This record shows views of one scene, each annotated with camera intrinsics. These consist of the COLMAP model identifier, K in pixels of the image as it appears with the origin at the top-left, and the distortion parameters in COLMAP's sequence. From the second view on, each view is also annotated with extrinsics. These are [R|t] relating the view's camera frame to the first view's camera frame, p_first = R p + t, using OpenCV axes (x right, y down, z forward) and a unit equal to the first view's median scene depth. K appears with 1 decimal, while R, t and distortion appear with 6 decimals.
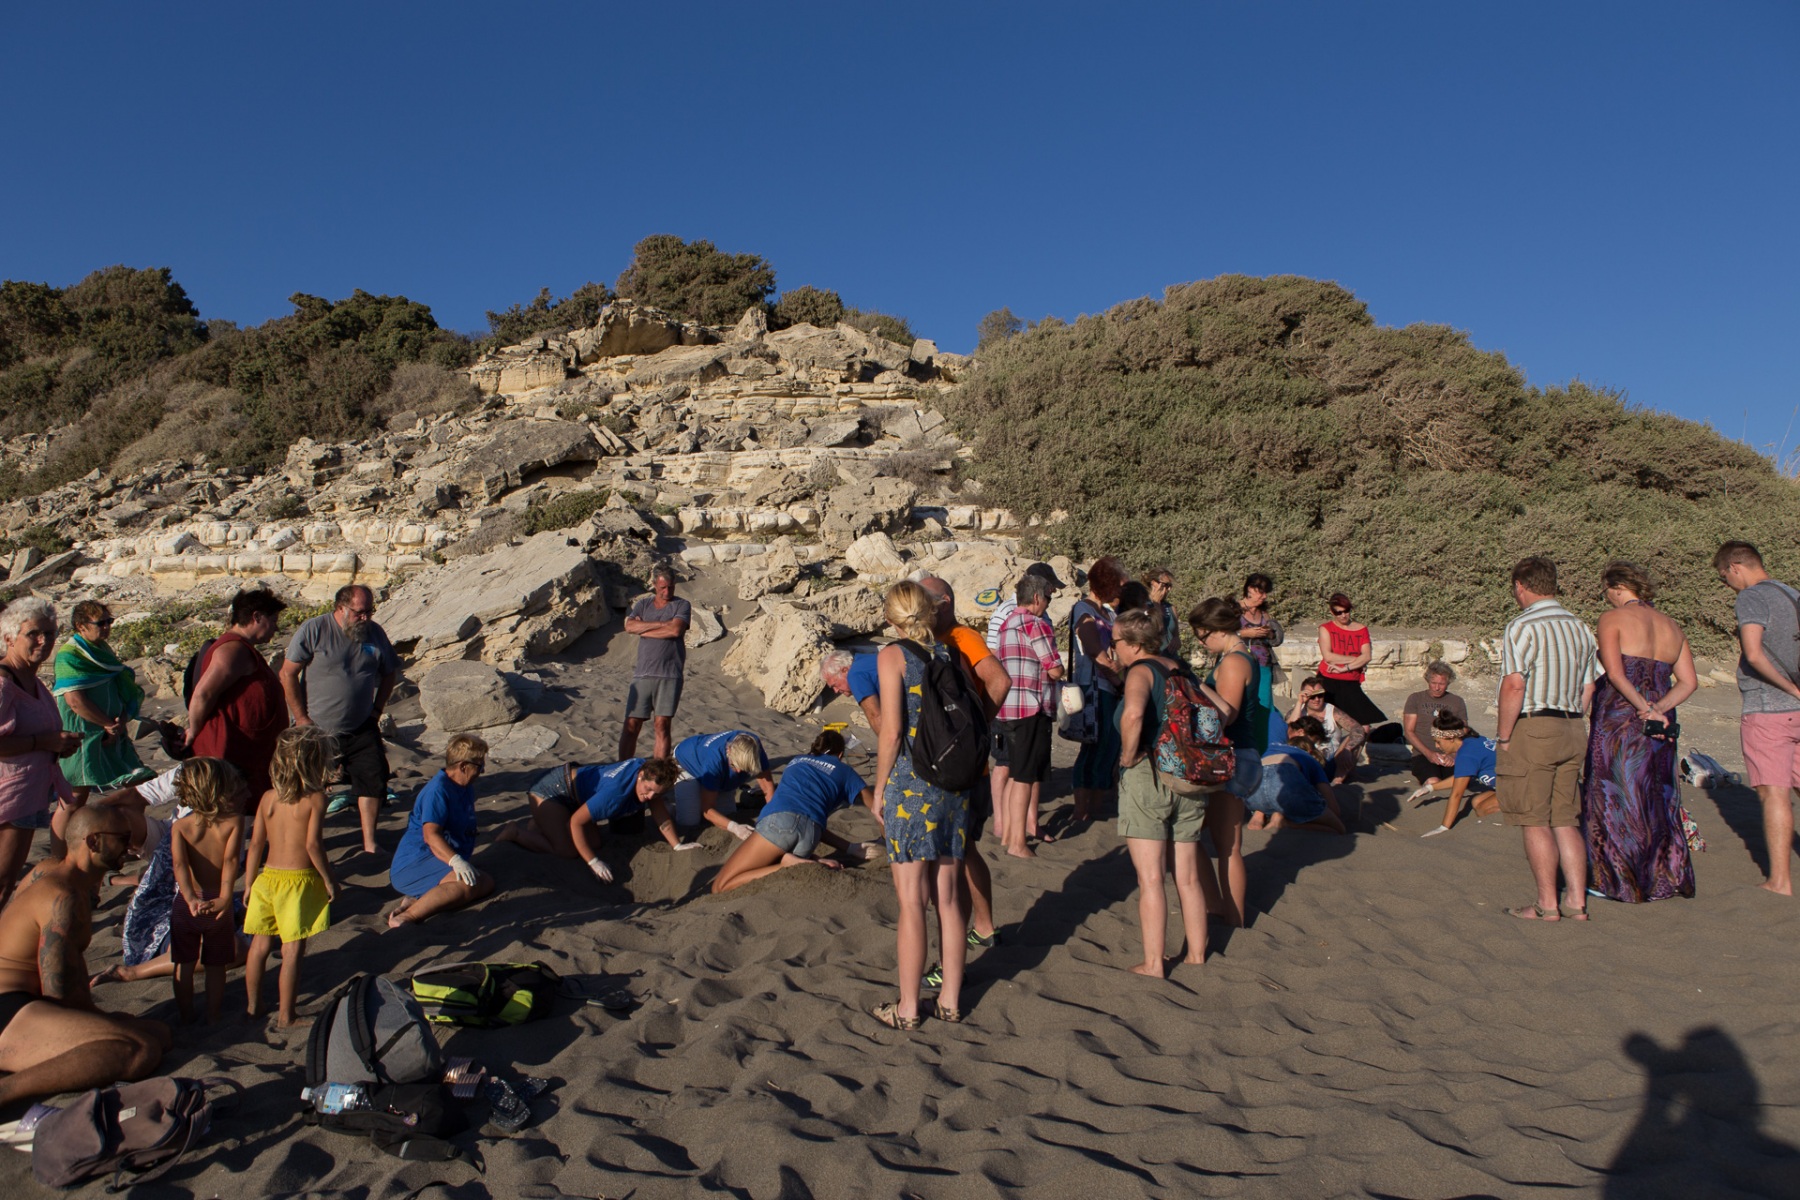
lens RADIAL K [[1270.9, 0, 893.8], [0, 1270.9, 600.1], [0, 0, 1]] dist [0.000392, 0.014319]
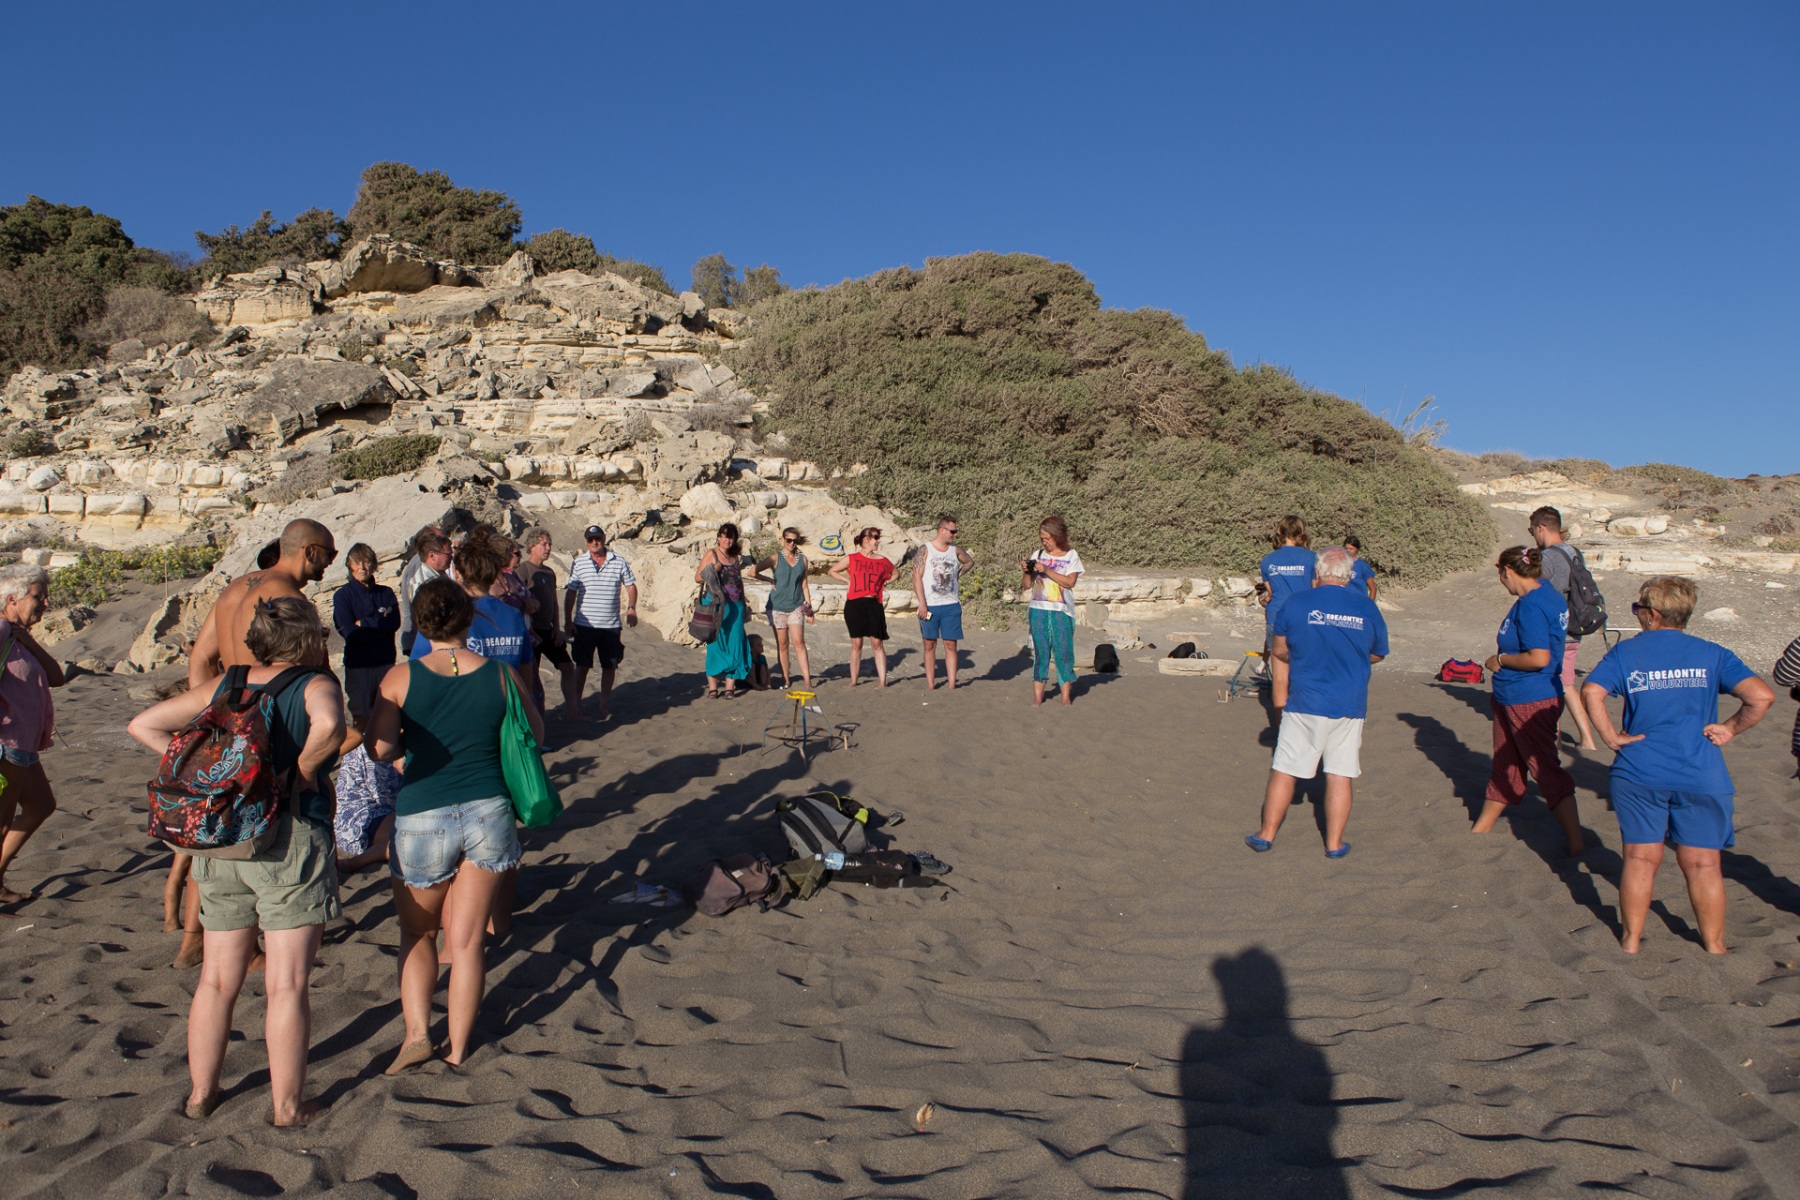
lens RADIAL K [[1270.9, 0, 912.2], [0, 1270.9, 607.9], [0, 0, 1]] dist [0.000392, 0.014319]
pose [[0.963096, -0.011722, 0.268903, -0.114790], [-0.001936, 0.998724, 0.050470, -0.001234], [-0.269151, -0.049128, 0.961844, -0.080492]]
